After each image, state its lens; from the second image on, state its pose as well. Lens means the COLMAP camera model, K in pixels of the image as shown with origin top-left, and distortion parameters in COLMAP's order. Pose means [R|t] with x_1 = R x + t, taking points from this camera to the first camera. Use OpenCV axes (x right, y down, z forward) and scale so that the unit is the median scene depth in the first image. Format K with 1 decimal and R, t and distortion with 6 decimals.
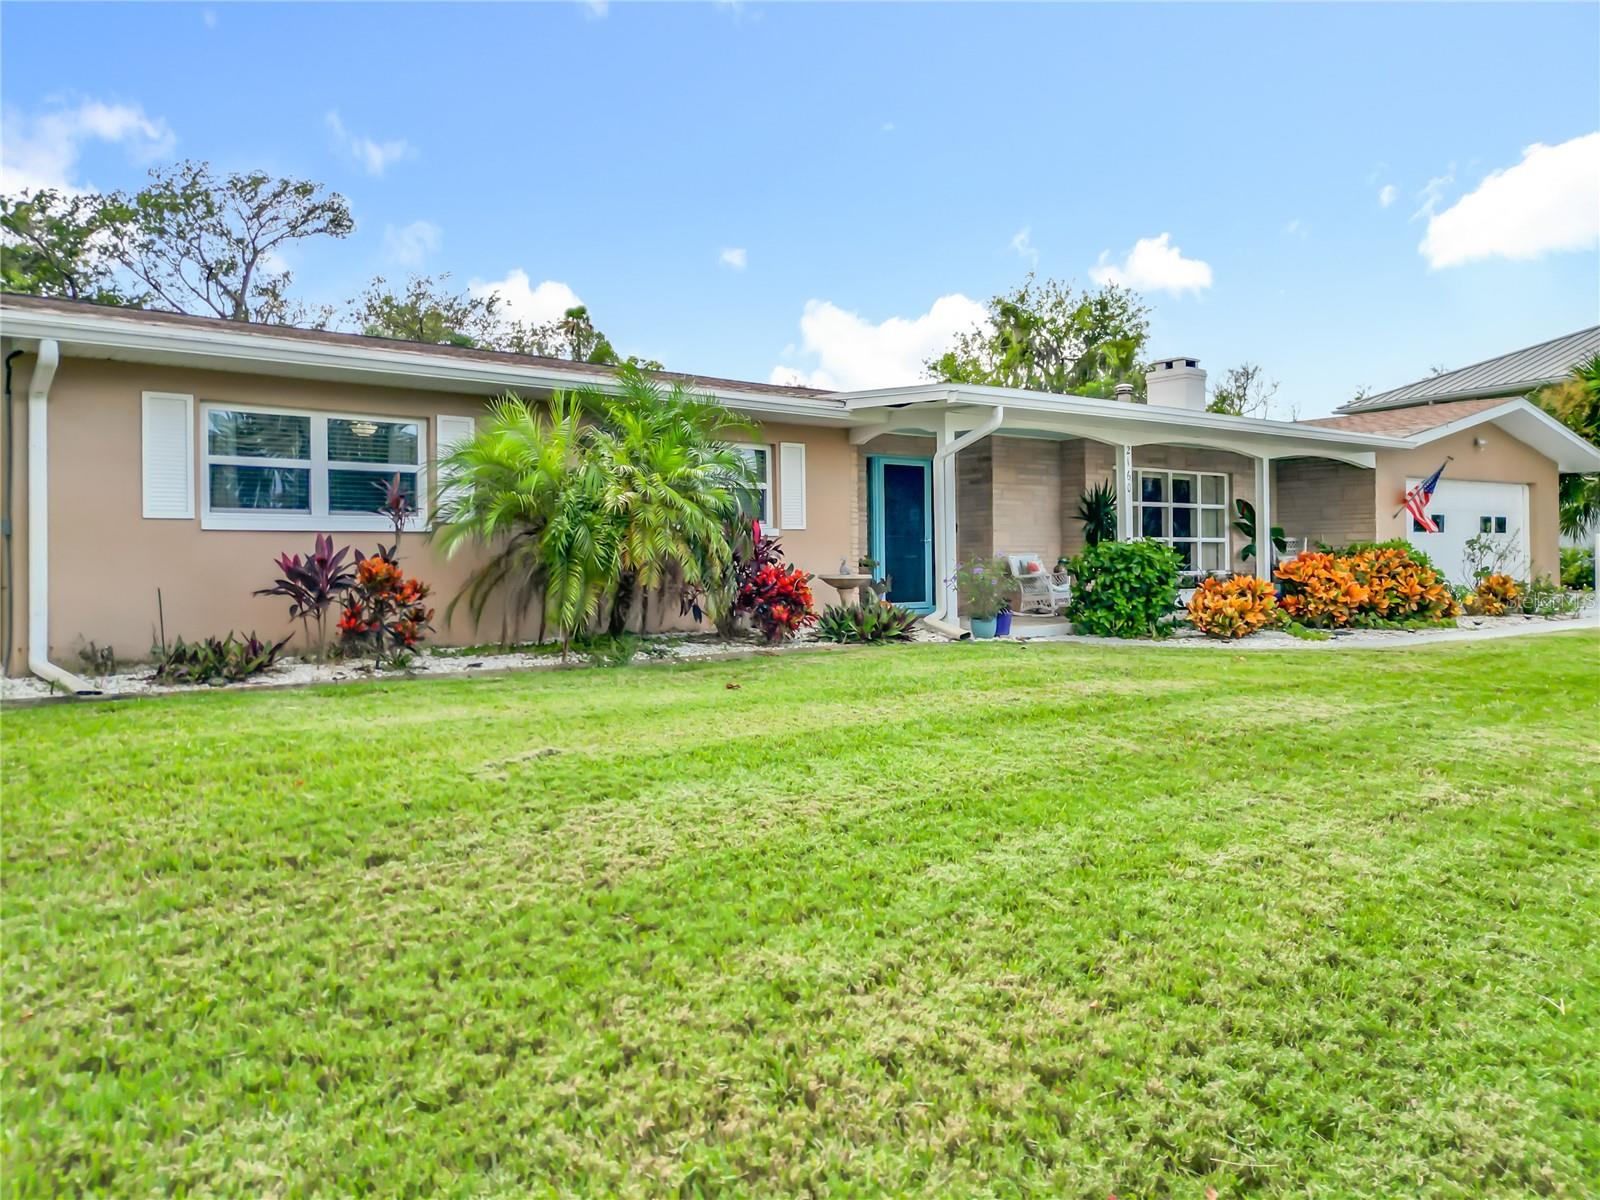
lens RADIAL K [[1127.1, 0, 780.2], [0, 1127.1, 646.2], [0, 0, 1]] dist [0.057918, -0.071692]
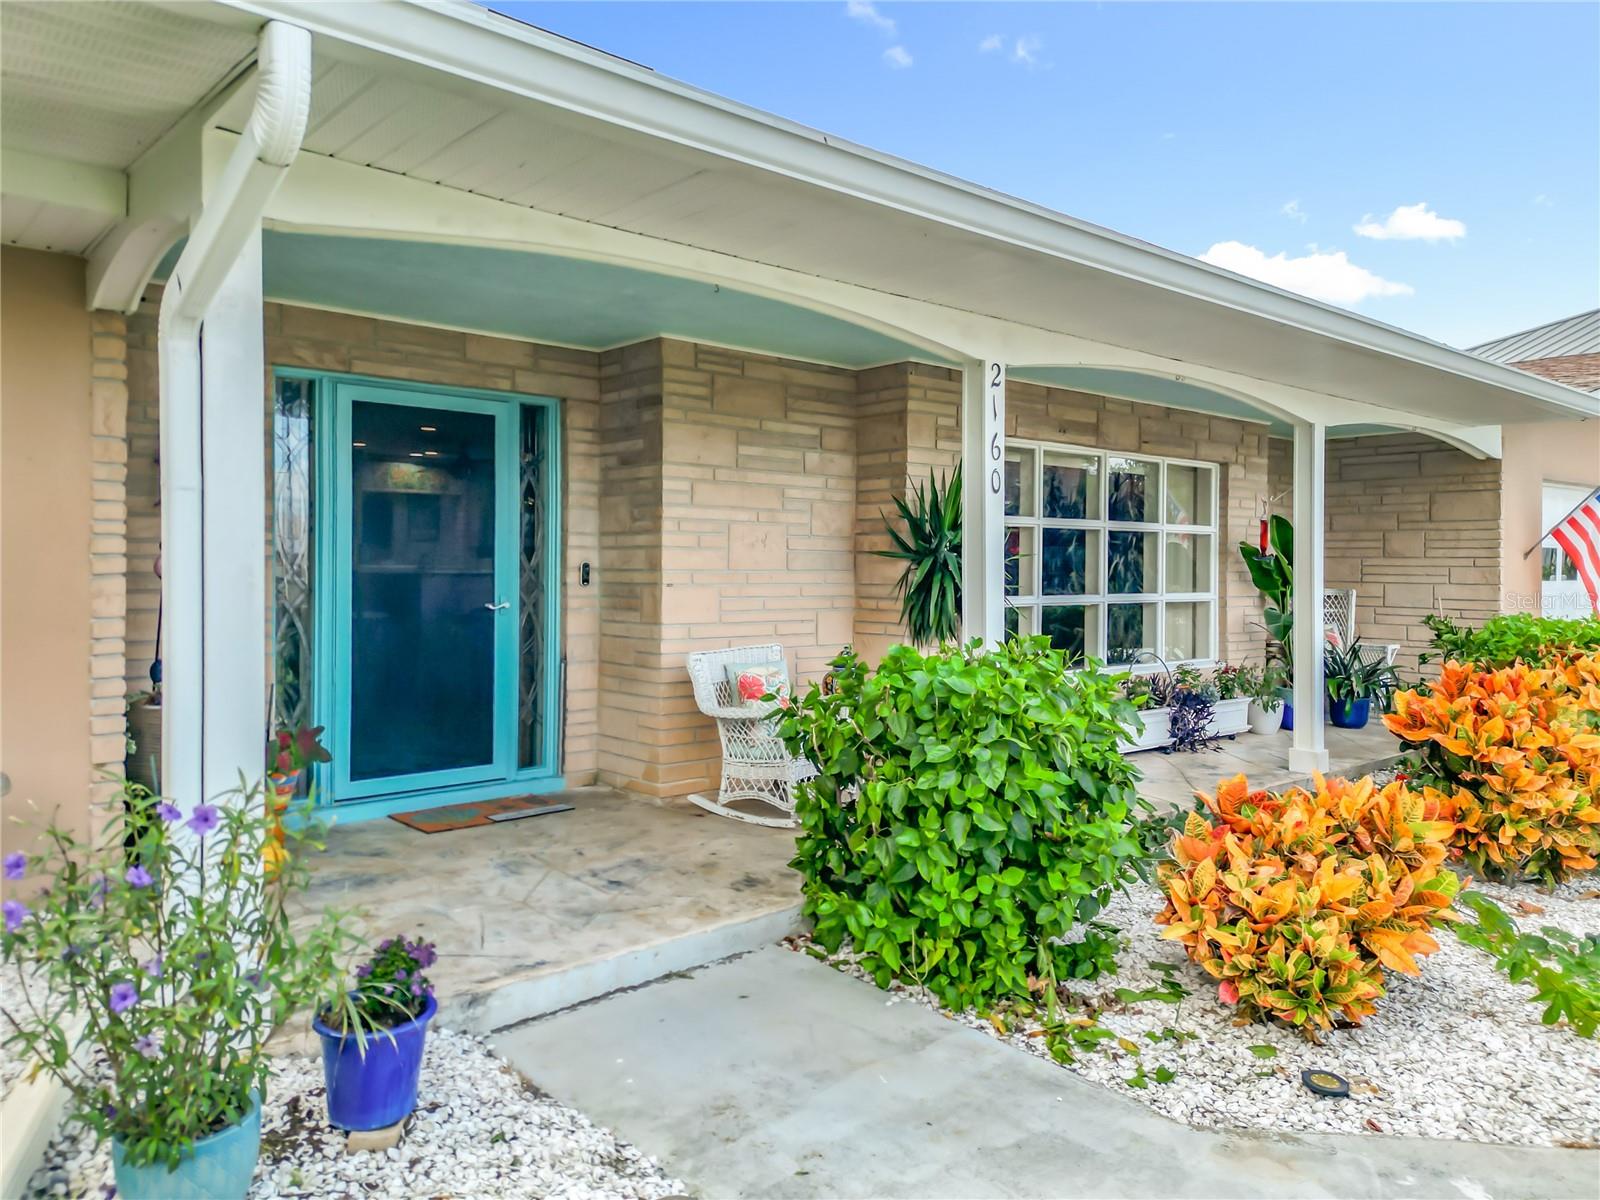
lens RADIAL K [[1127.1, 0, 780.2], [0, 1127.1, 646.2], [0, 0, 1]] dist [0.057918, -0.071692]
pose [[0.998098, 0.009842, 0.060860, 0.207390], [-0.009718, 0.999950, -0.002331, -0.081760], [-0.060880, 0.001735, 0.998144, 0.613905]]
